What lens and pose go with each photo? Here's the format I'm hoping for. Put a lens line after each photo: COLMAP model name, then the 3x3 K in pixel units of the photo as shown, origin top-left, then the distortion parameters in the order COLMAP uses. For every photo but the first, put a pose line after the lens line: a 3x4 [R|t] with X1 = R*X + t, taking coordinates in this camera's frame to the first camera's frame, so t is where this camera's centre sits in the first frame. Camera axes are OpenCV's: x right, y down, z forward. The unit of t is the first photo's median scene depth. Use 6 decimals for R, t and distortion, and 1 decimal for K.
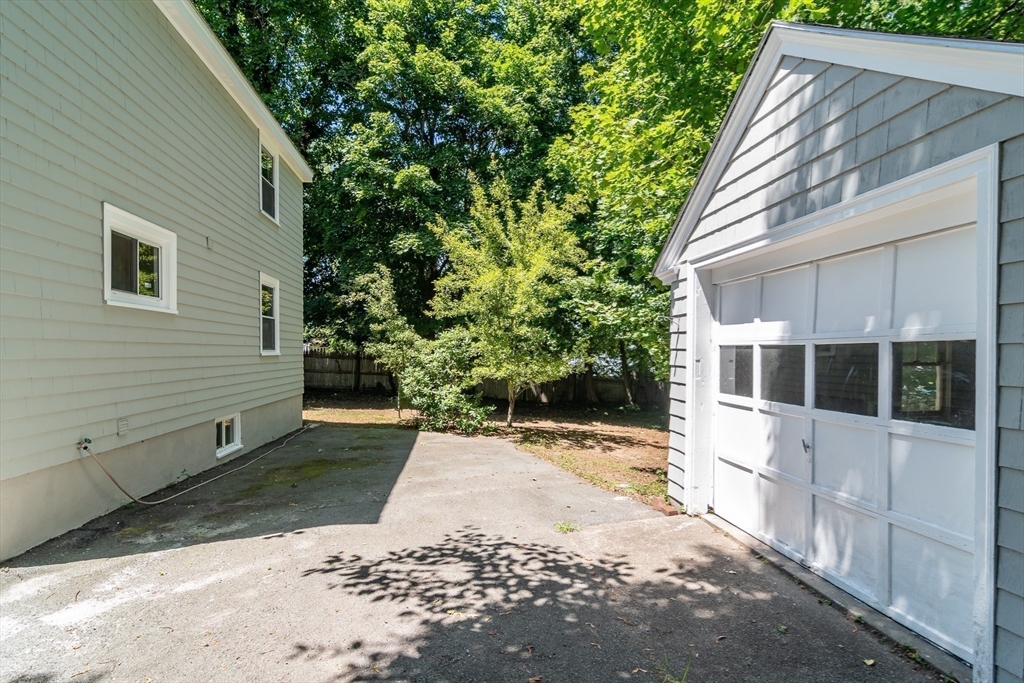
lens RADIAL K [[506.2, 0, 512.0], [0, 506.2, 357.6], [0, 0, 1]] dist [-0.004505, 0.000556]
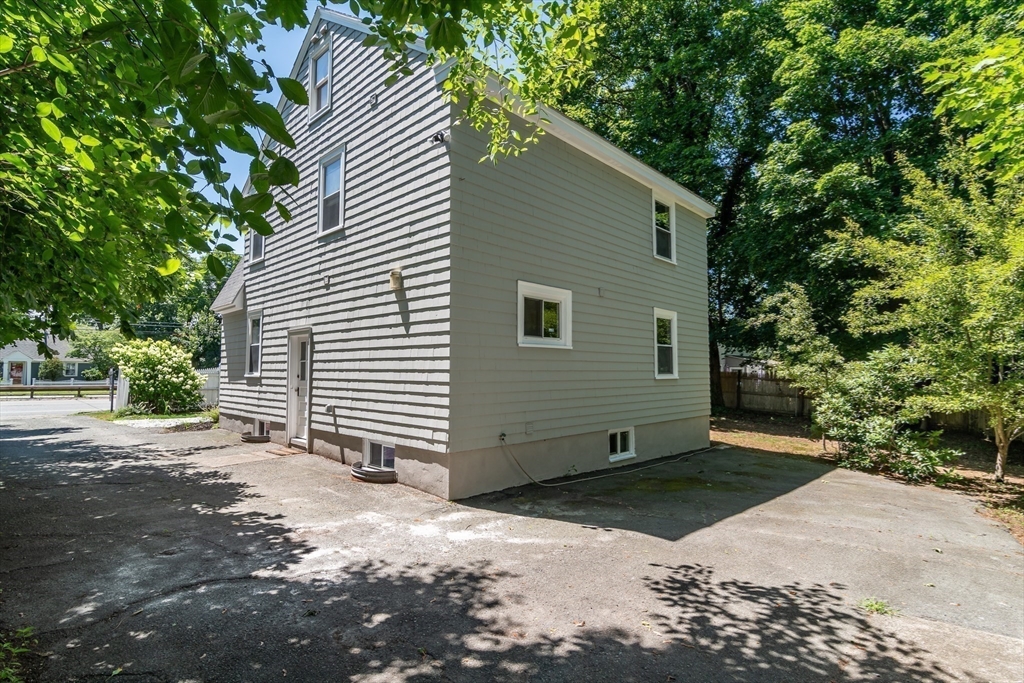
lens RADIAL K [[499.4, 0, 512.0], [0, 499.4, 341.5], [0, 0, 1]] dist [0.004277, 0.000714]
pose [[0.606052, -0.052301, -0.793703, 0.168541], [-0.006359, 0.997485, -0.070585, -0.005502], [0.795399, 0.047826, 0.604196, 0.030607]]
